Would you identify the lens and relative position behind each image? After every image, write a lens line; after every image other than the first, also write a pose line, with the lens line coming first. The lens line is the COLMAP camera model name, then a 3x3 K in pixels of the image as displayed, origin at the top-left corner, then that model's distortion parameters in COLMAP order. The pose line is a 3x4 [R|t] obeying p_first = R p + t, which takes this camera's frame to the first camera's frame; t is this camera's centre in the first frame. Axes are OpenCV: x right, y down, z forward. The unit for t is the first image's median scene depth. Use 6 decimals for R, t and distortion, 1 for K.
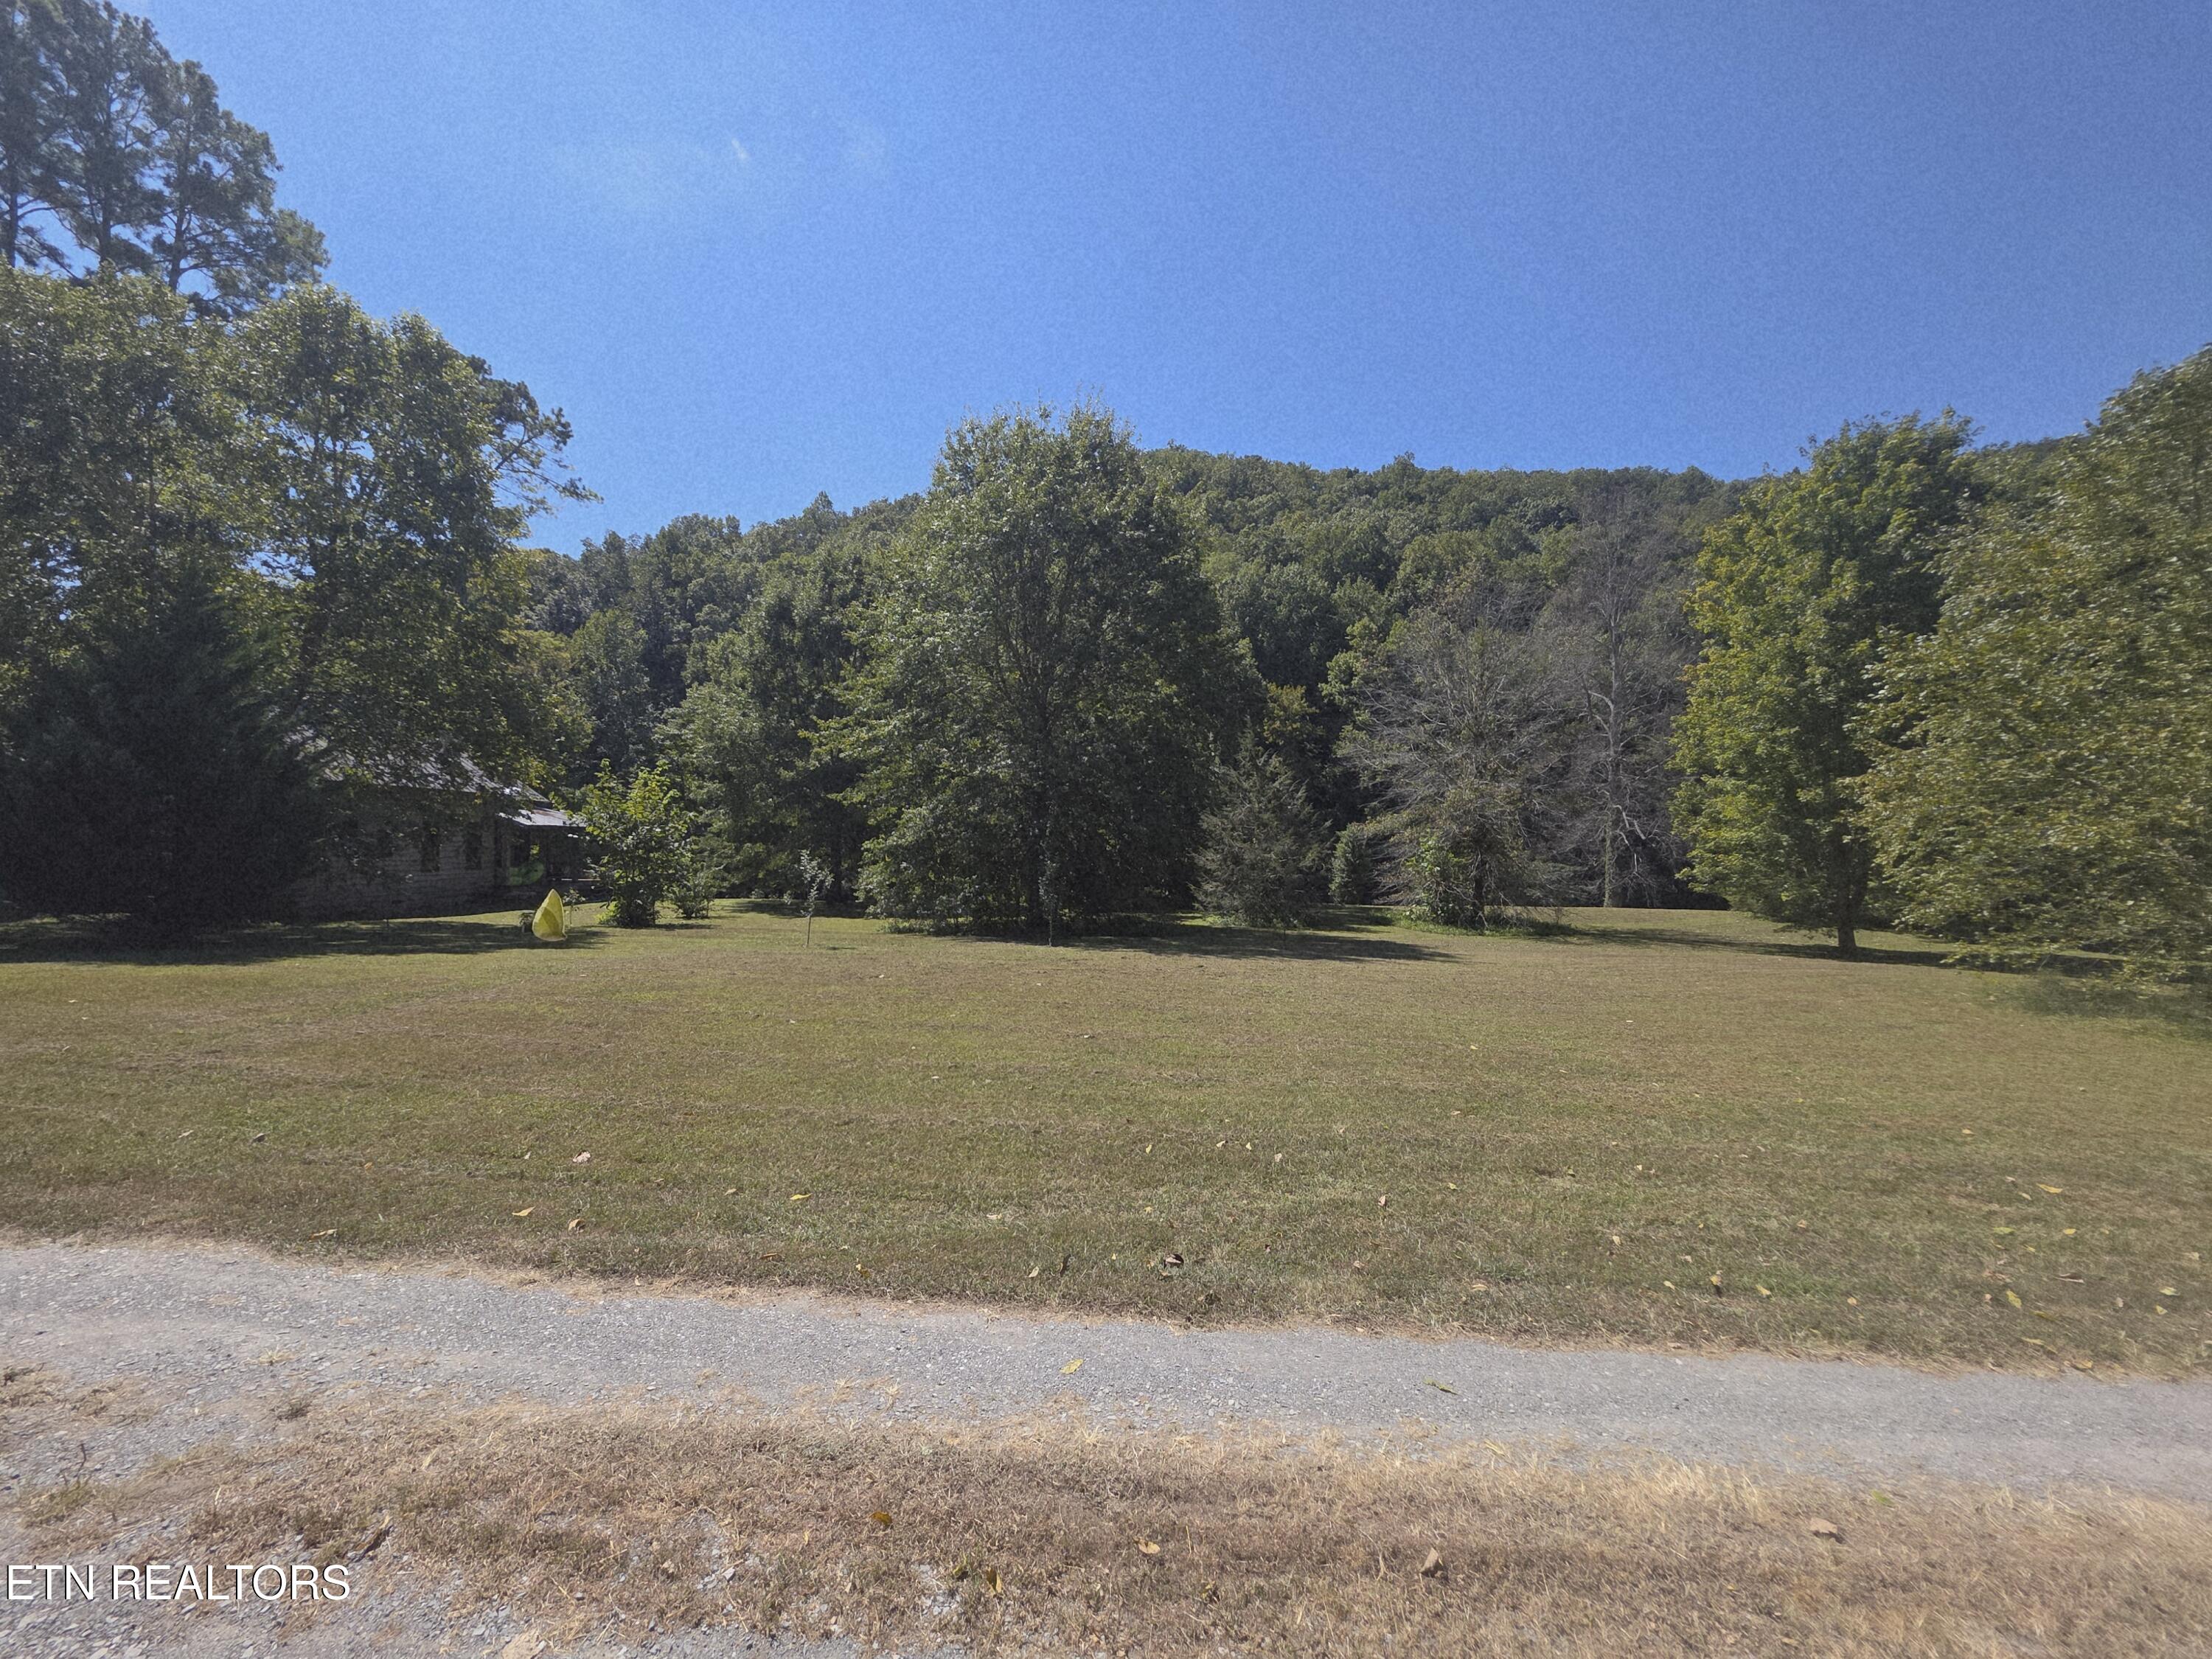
lens RADIAL K [[890.0, 0, 1101.3], [0, 890.0, 830.6], [0, 0, 1]] dist [0.006955, 0.000025]
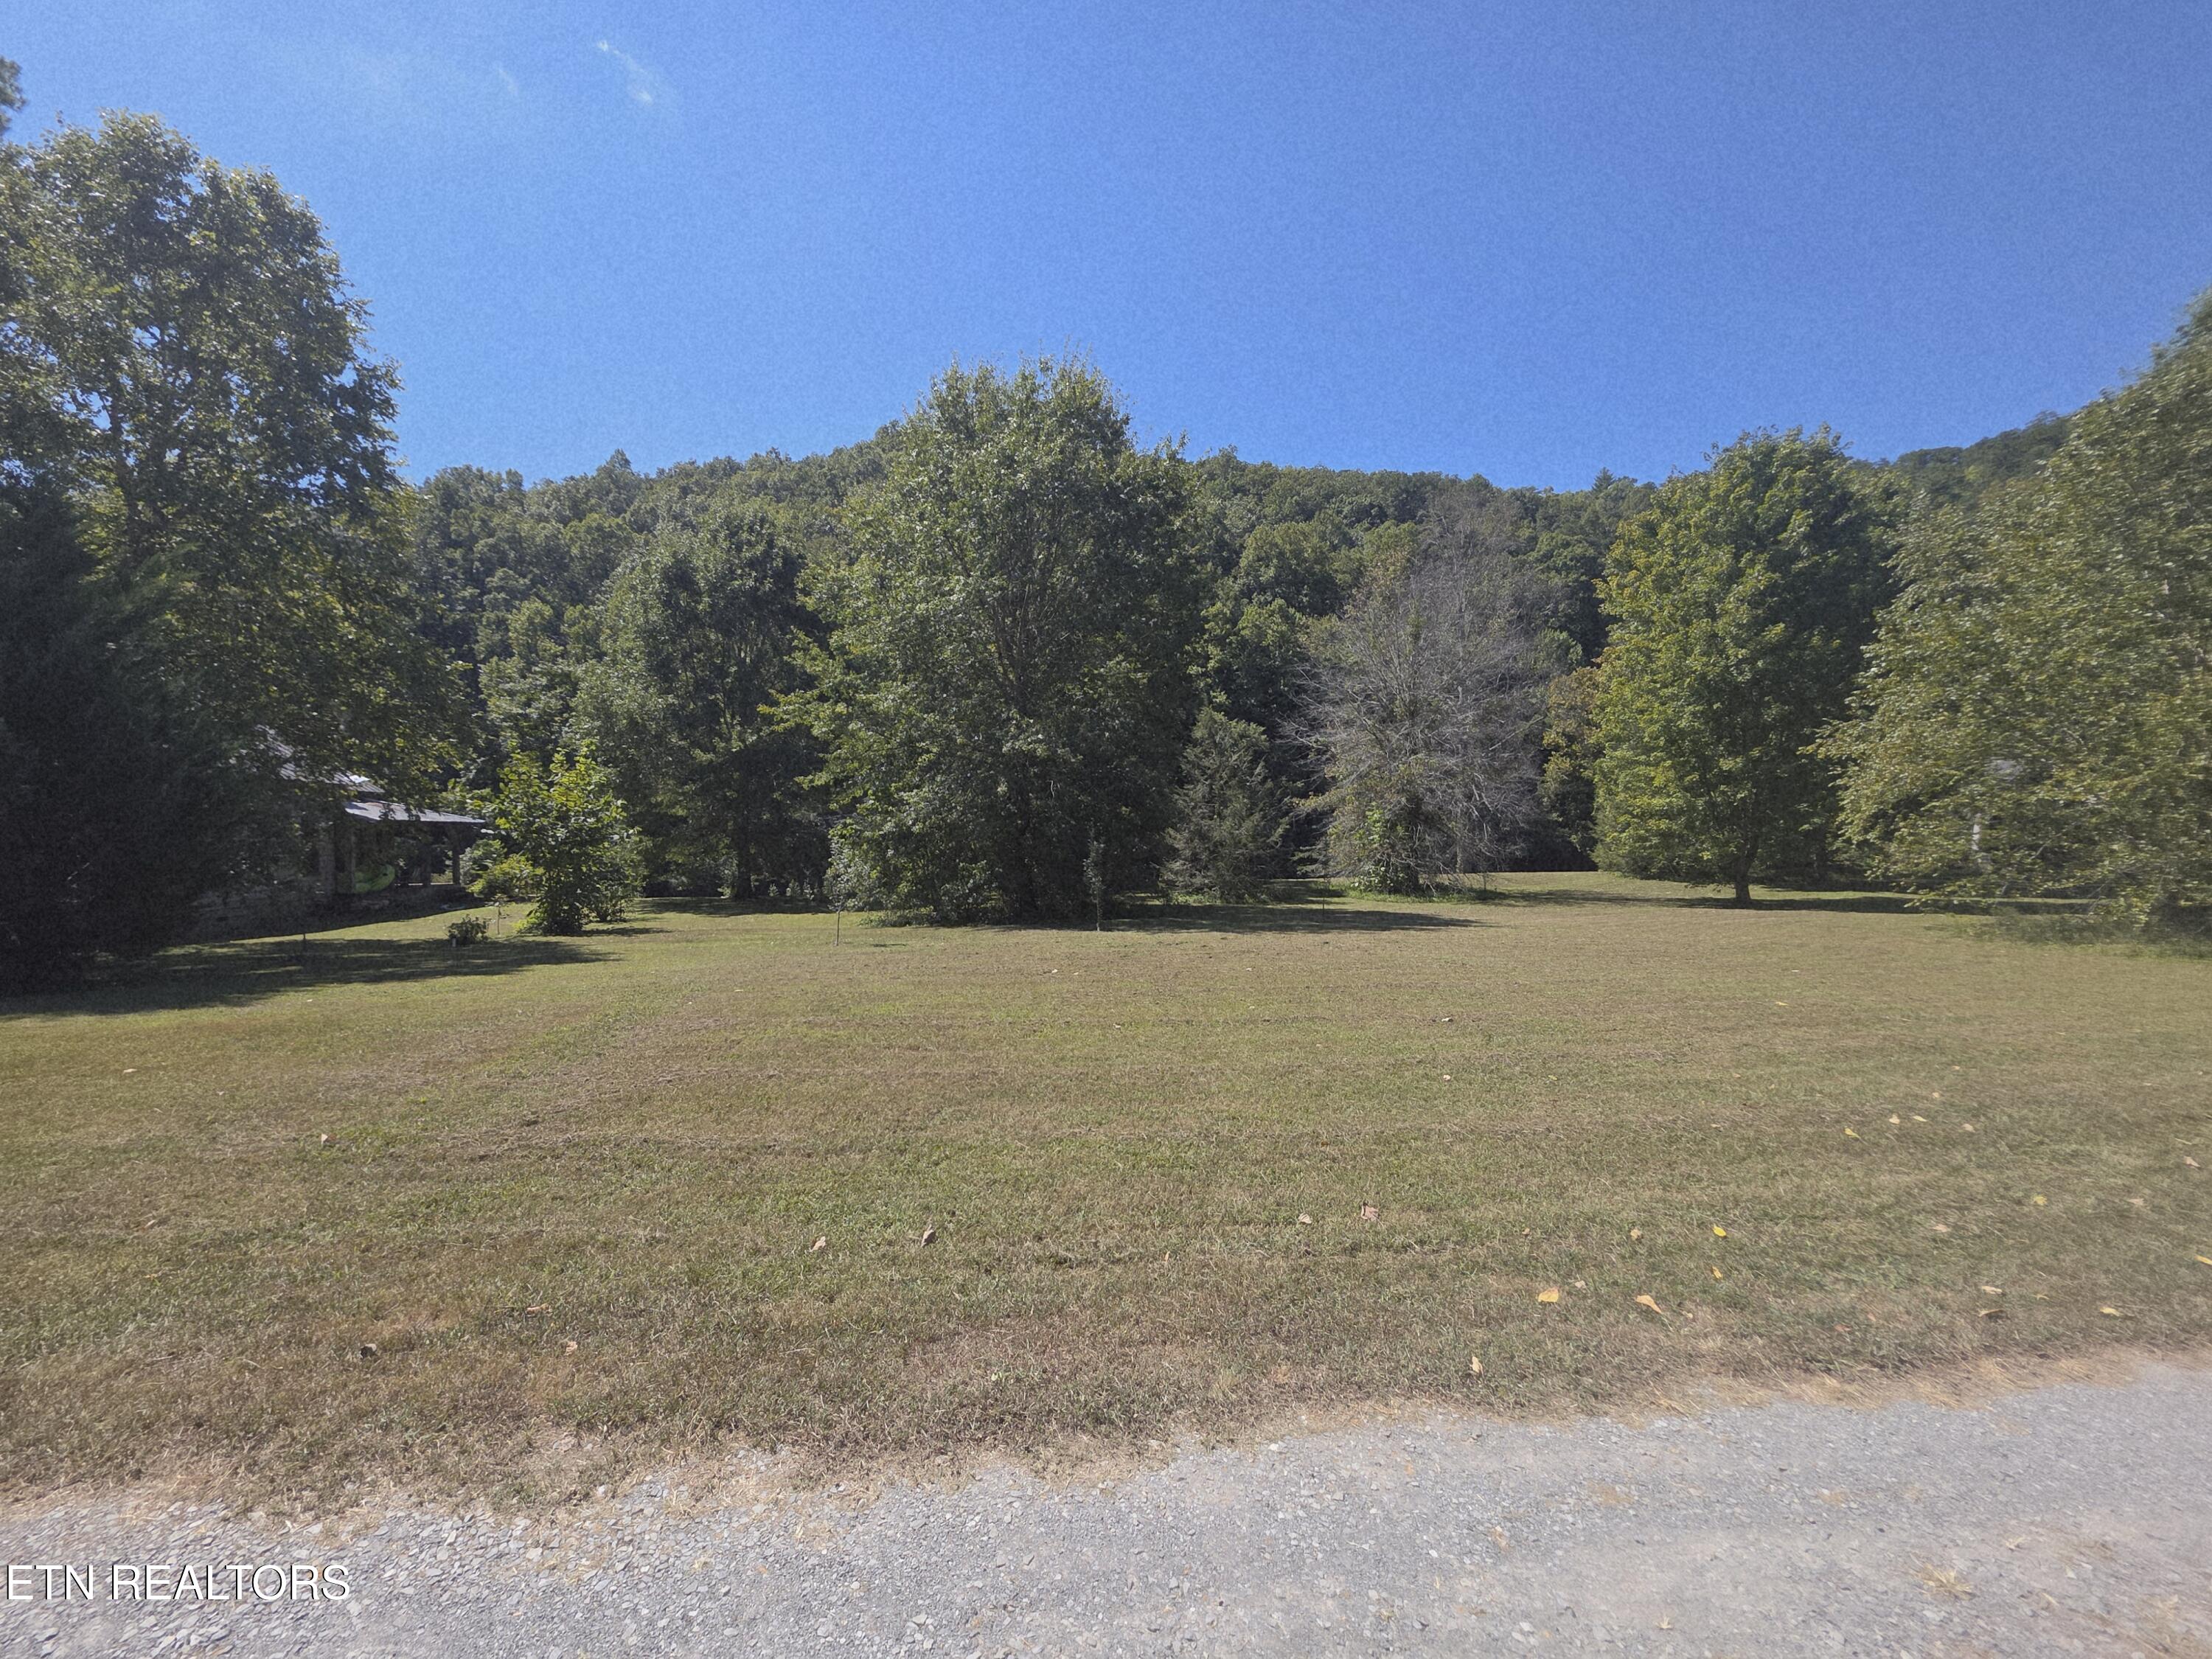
lens RADIAL K [[890.0, 0, 1106.9], [0, 890.0, 825.7], [0, 0, 1]] dist [0.006955, 0.000025]
pose [[0.978971, -0.025680, 0.202376, -0.148905], [0.023061, 0.999617, 0.015289, 0.001772], [-0.202691, -0.010300, 0.979189, 0.045538]]
